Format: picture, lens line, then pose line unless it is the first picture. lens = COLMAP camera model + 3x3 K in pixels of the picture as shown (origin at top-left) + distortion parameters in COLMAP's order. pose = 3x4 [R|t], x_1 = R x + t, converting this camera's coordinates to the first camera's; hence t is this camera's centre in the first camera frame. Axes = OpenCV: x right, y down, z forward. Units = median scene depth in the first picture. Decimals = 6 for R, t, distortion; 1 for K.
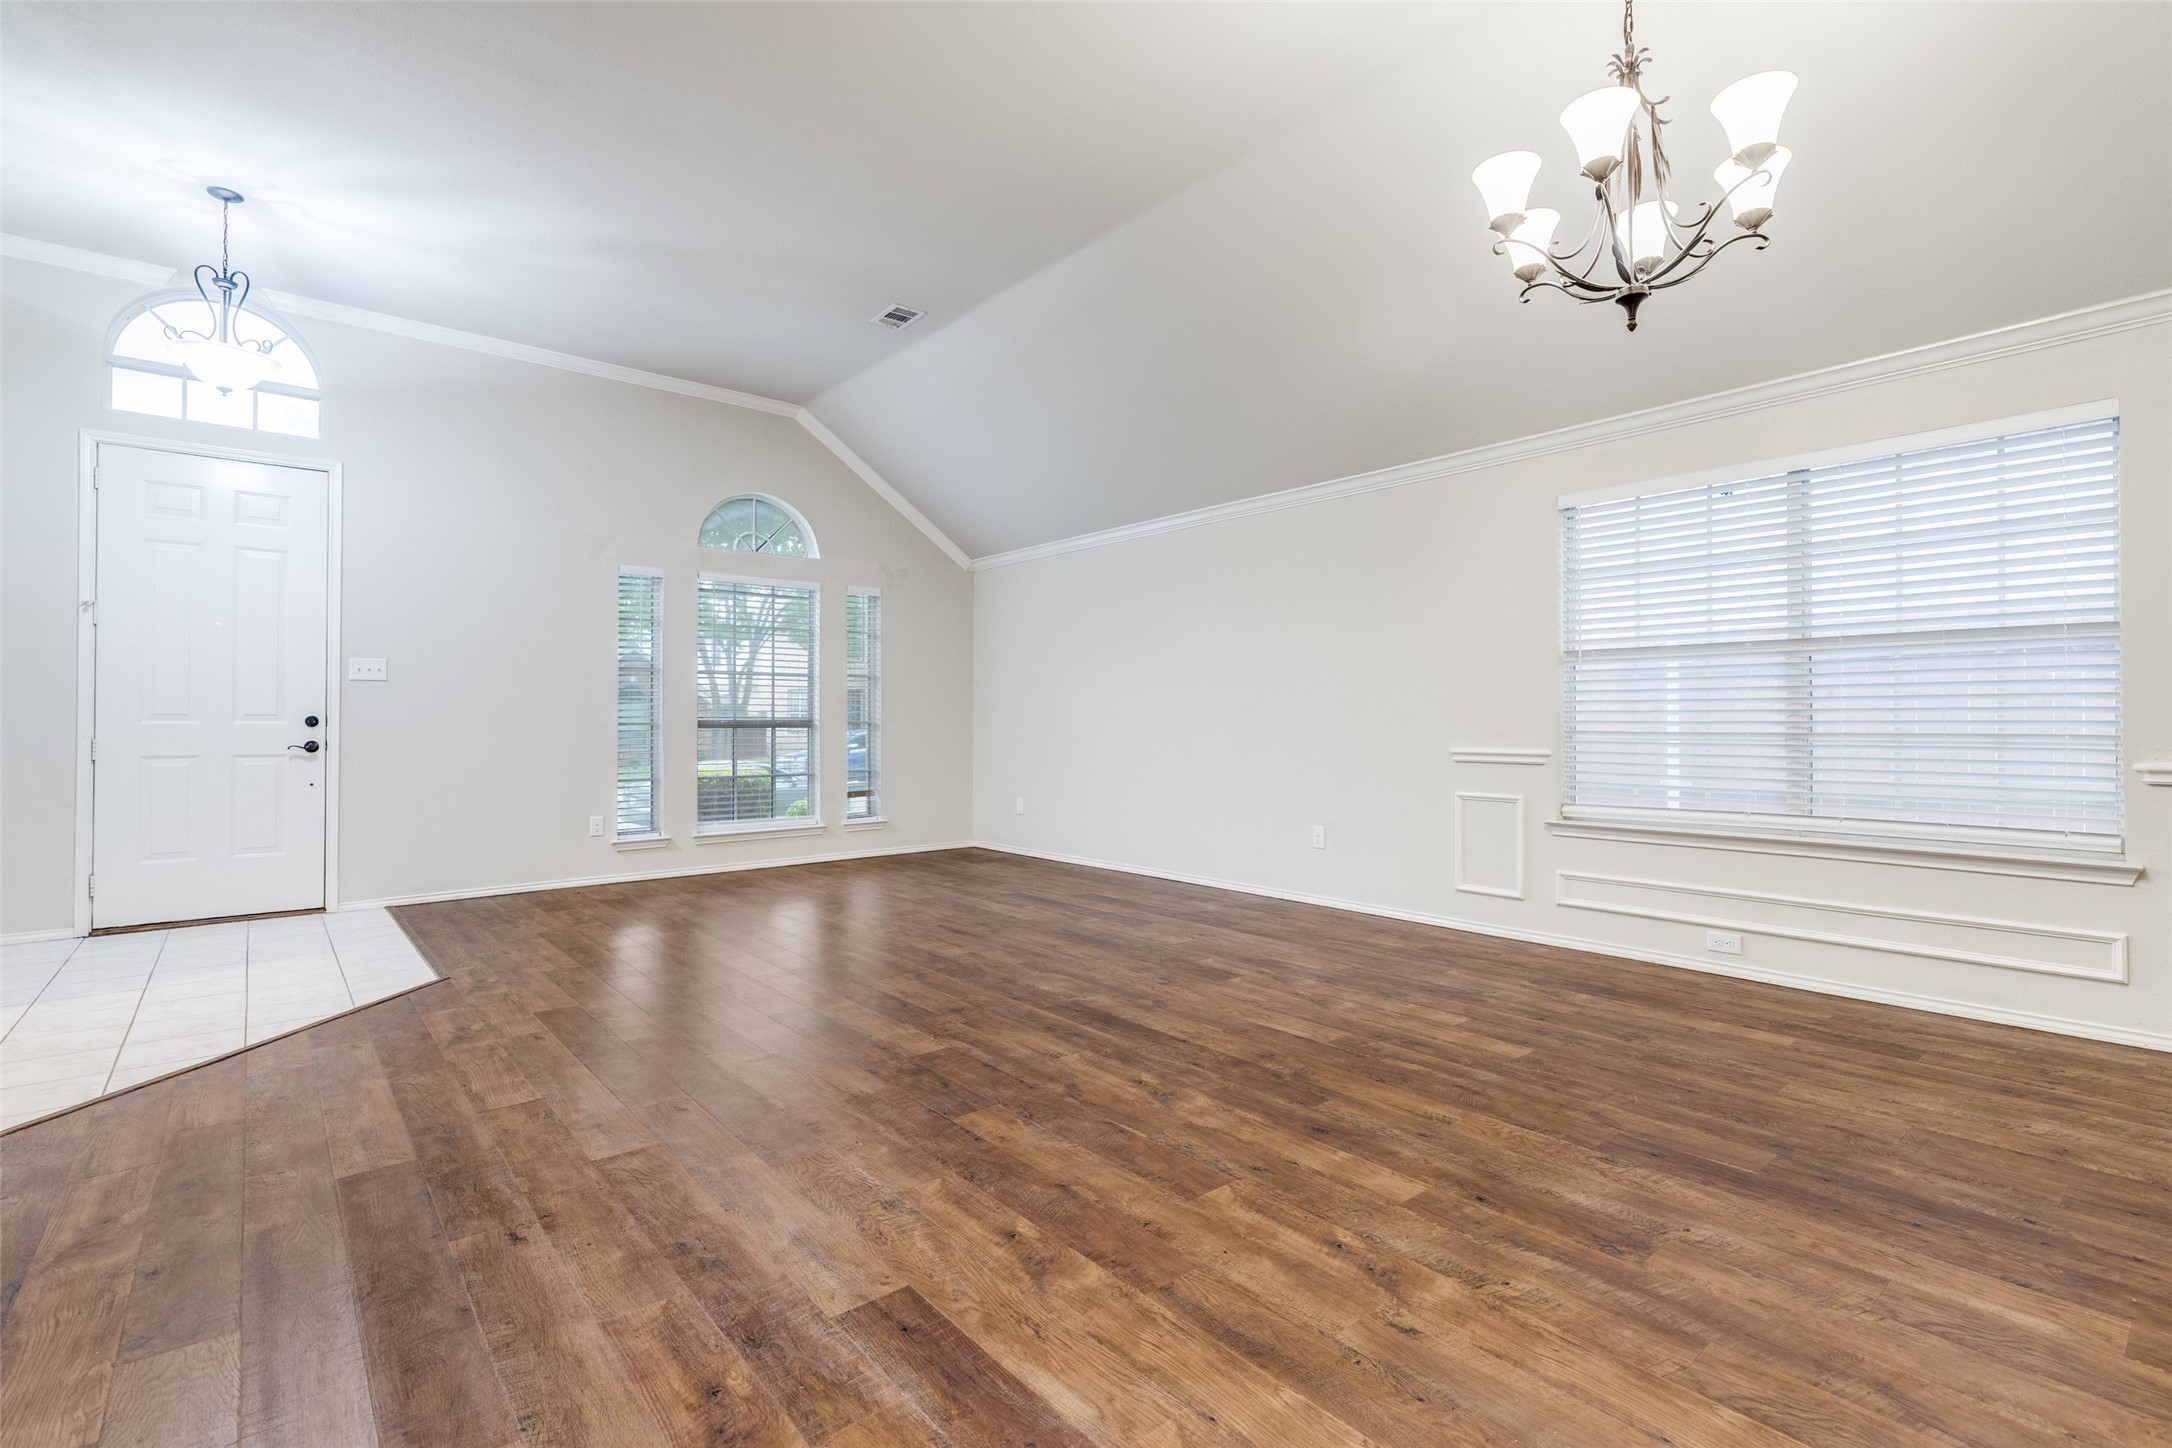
lens RADIAL K [[981.2, 0, 1081.0], [0, 981.2, 728.8], [0, 0, 1]] dist [0.003226, -0.000466]
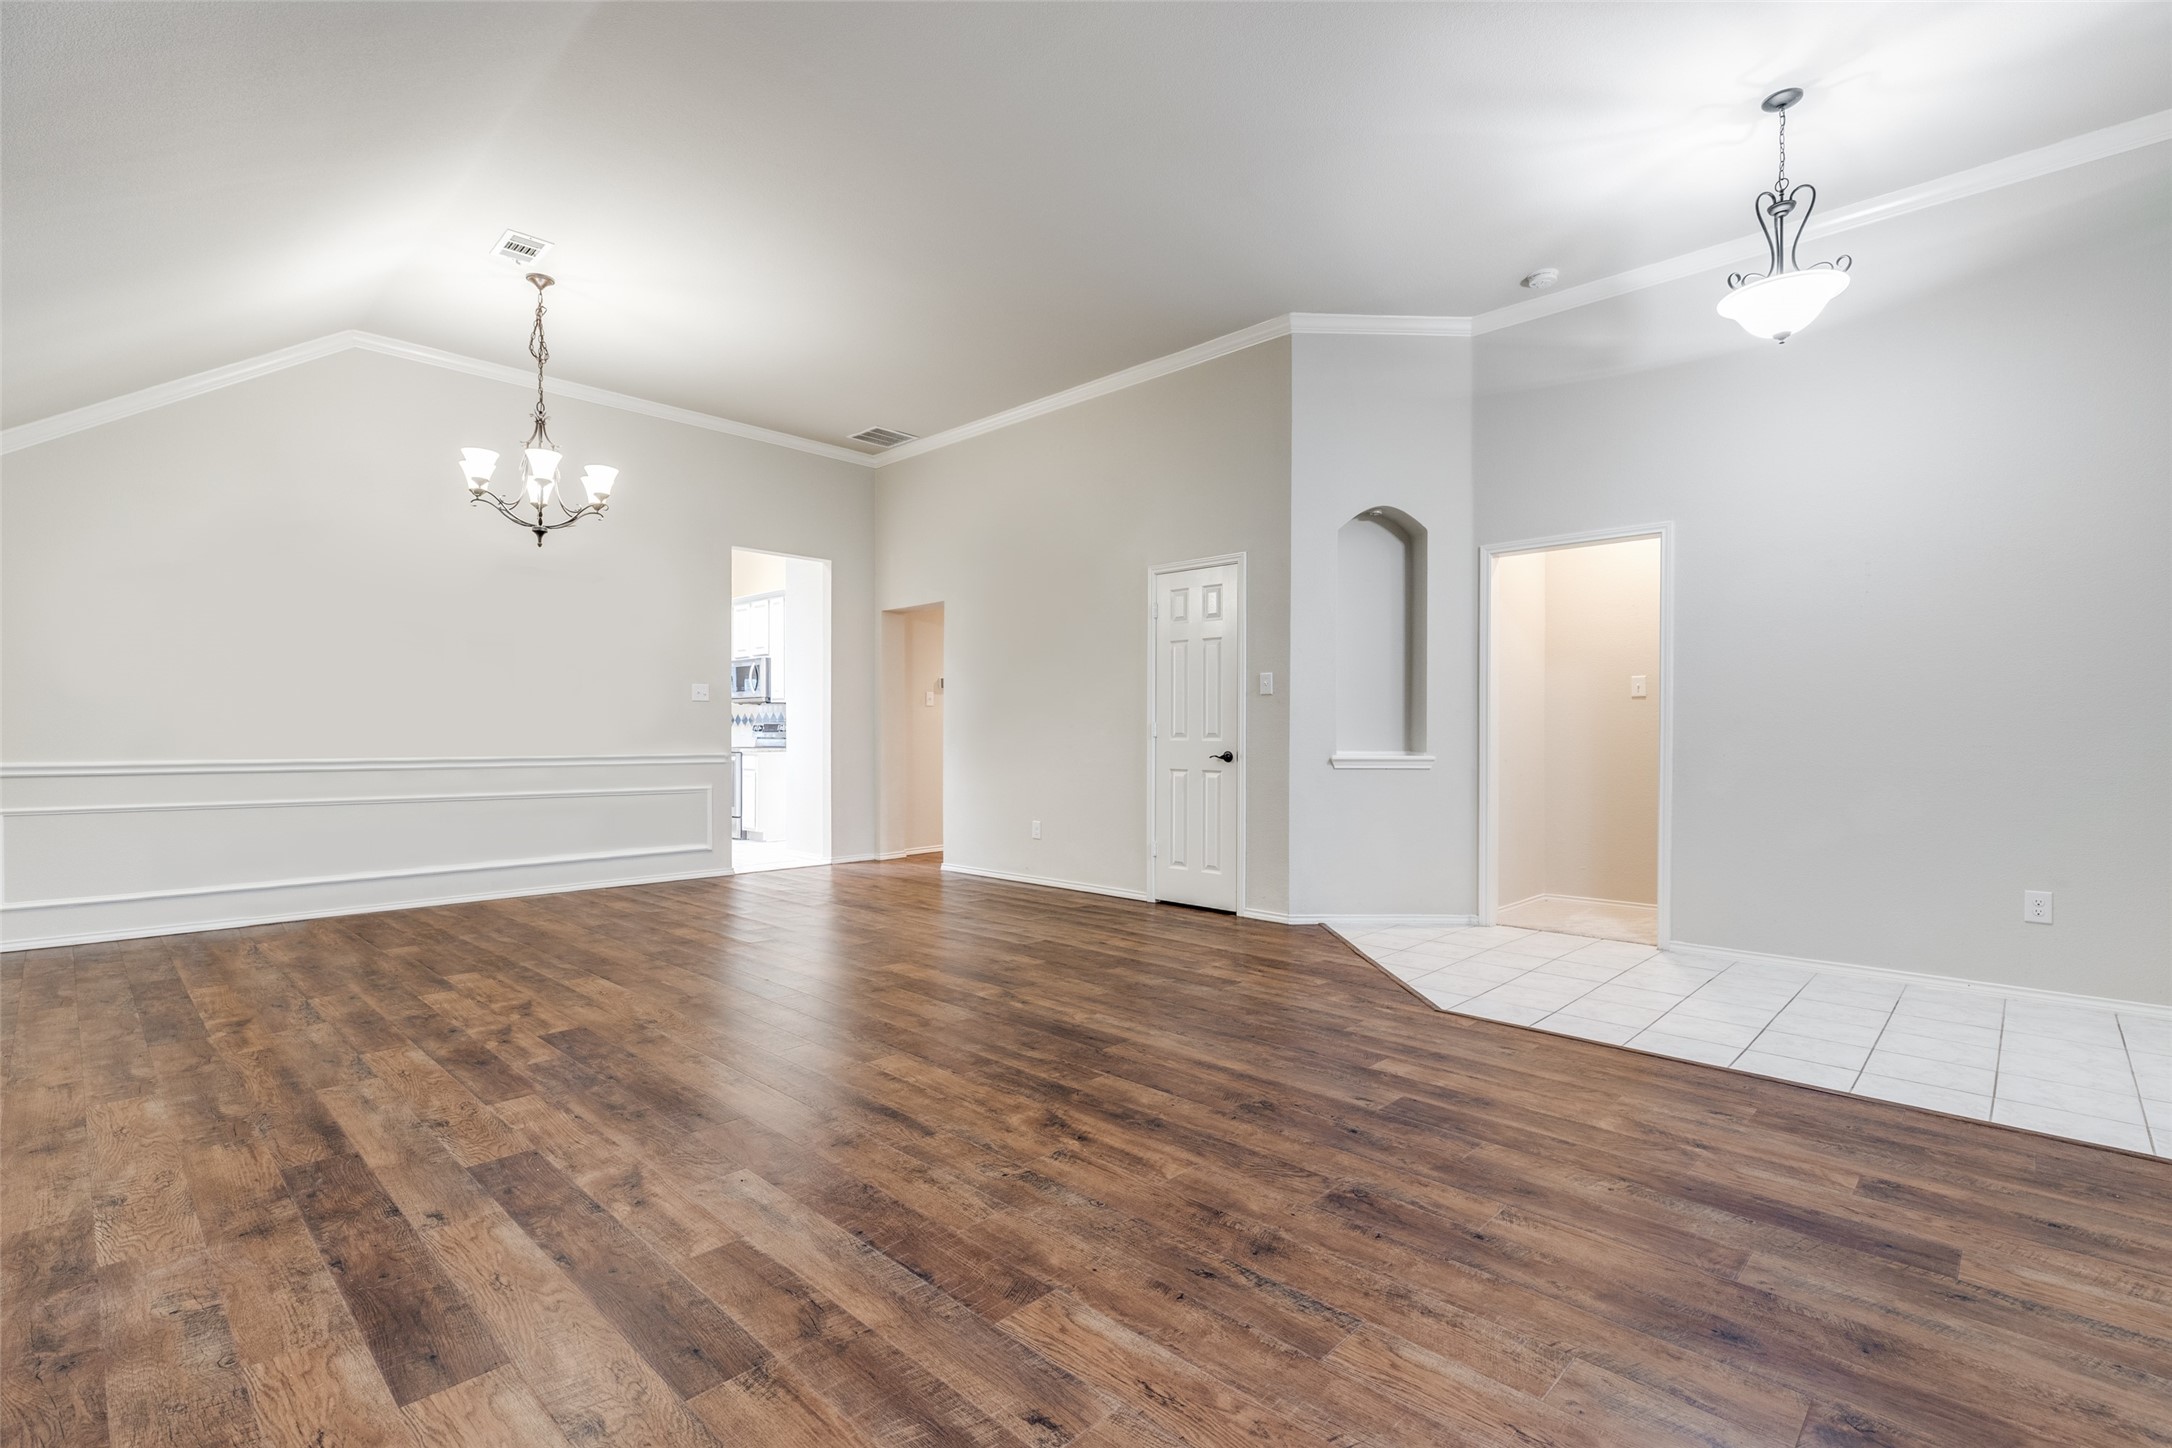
lens RADIAL K [[992.2, 0, 1078.1], [0, 992.2, 735.6], [0, 0, 1]] dist [0.005353, 0.000004]
pose [[-0.994463, -0.001708, -0.105076, -0.210634], [-0.002443, 0.999973, 0.006865, -0.013649], [0.105062, 0.007084, -0.994440, 1.944600]]
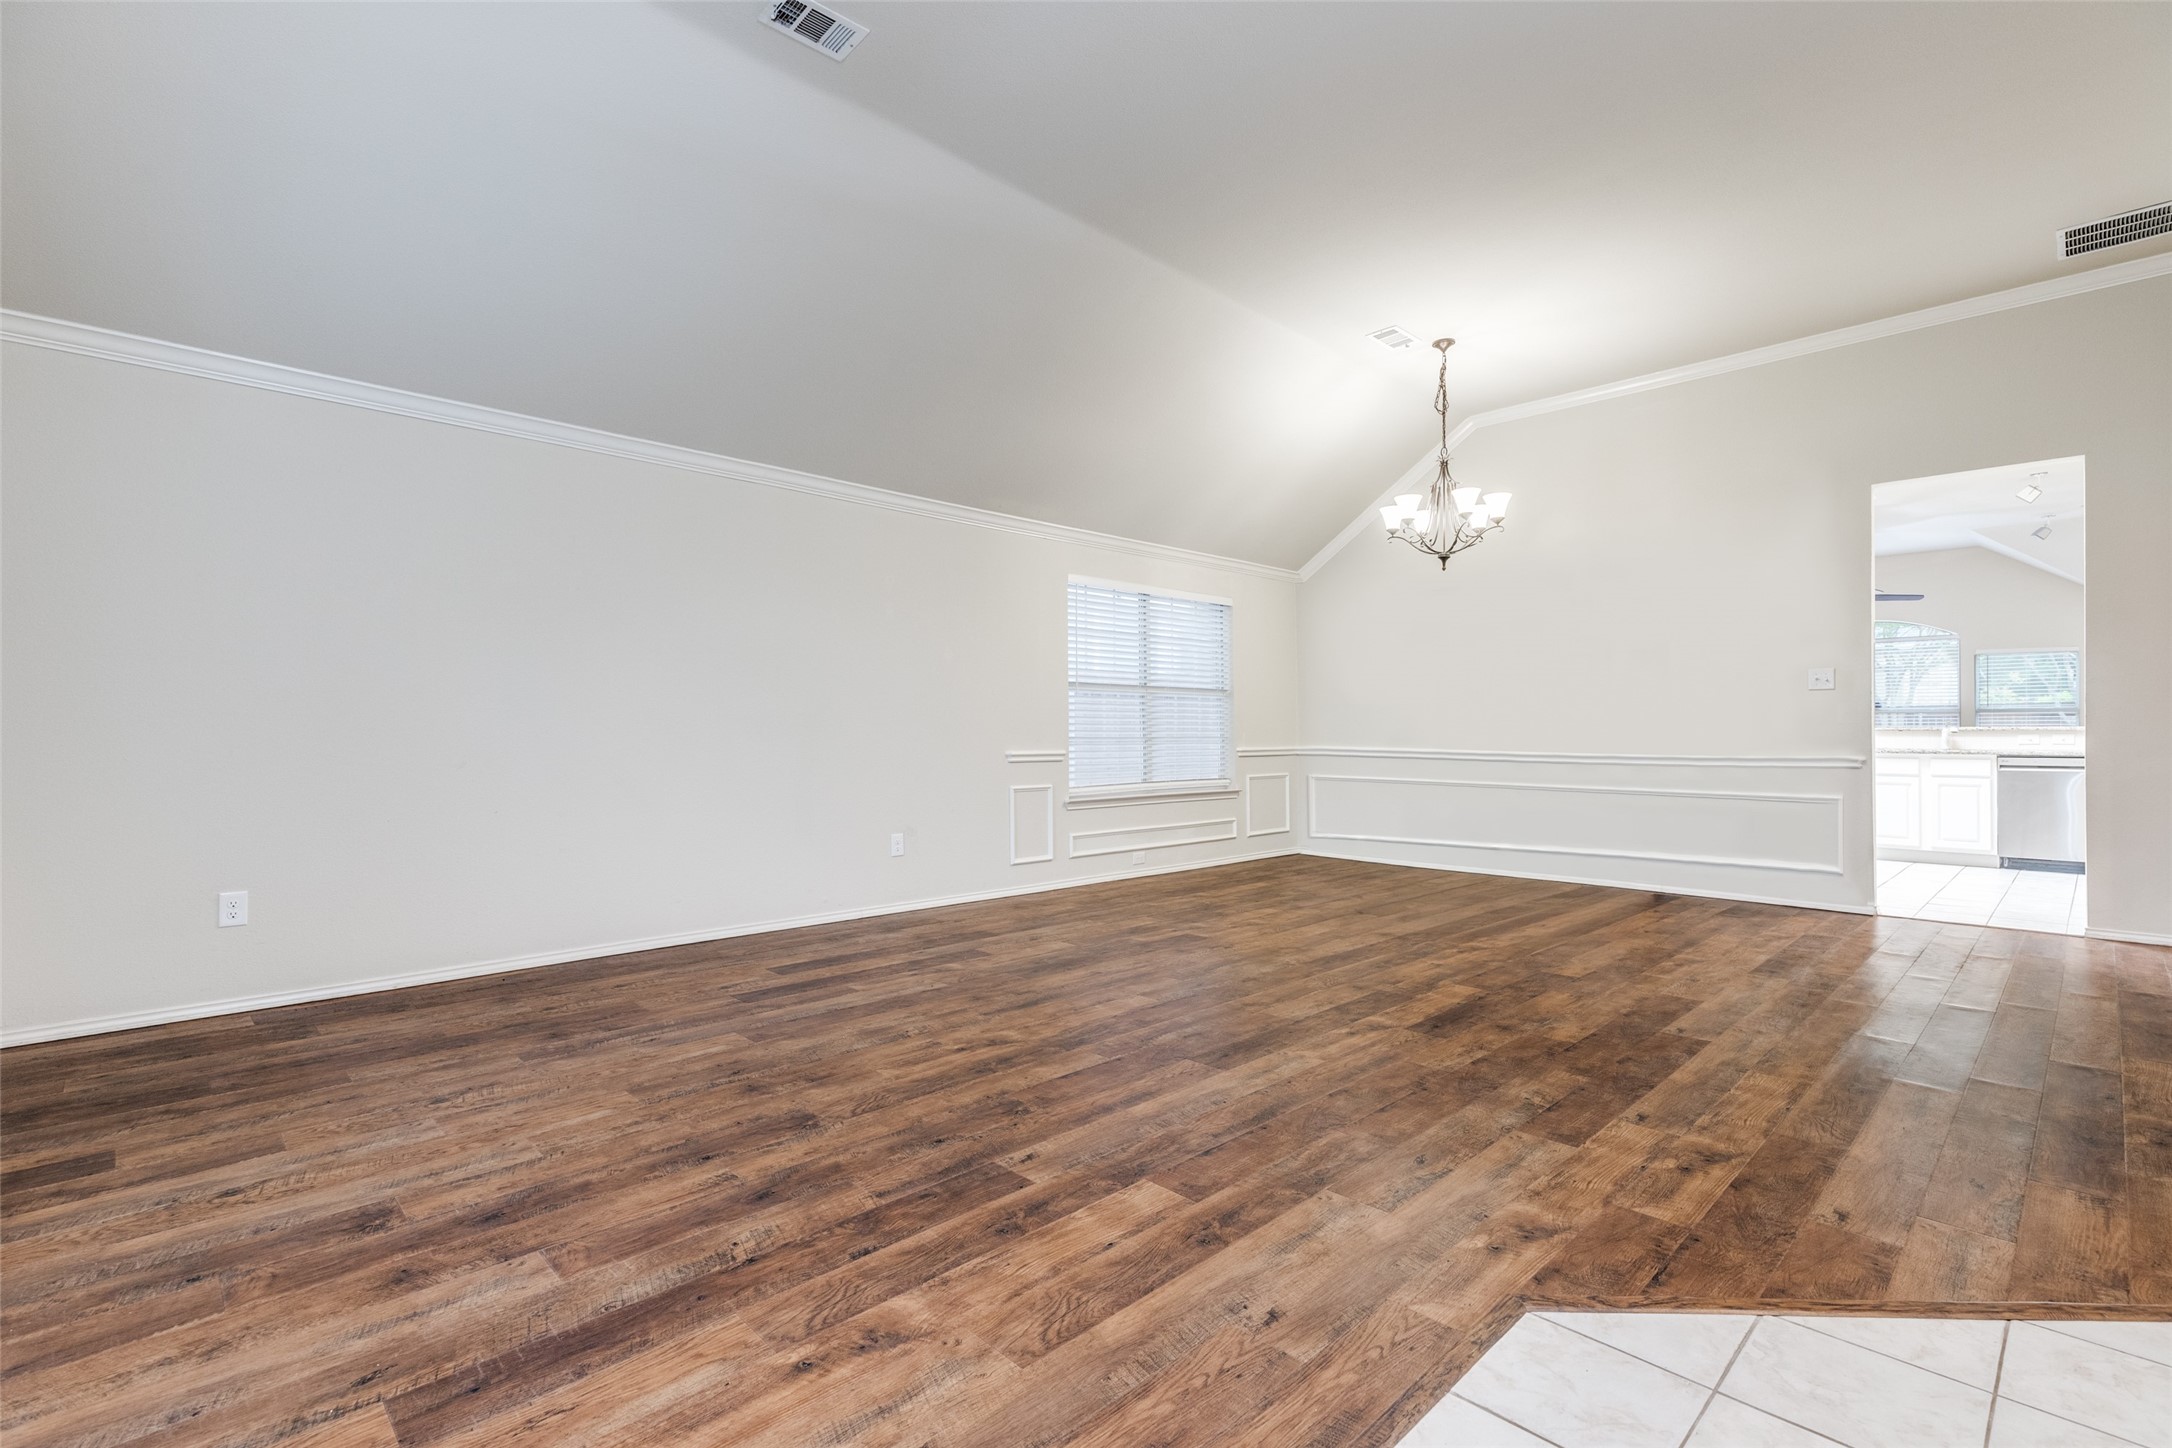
lens RADIAL K [[992.2, 0, 1078.1], [0, 992.2, 735.6], [0, 0, 1]] dist [0.005353, 0.000004]
pose [[-0.068053, -0.001723, 0.997680, -1.105158], [0.005476, 0.999983, 0.002101, -0.003198], [-0.997667, 0.005607, -0.068043, 1.253405]]
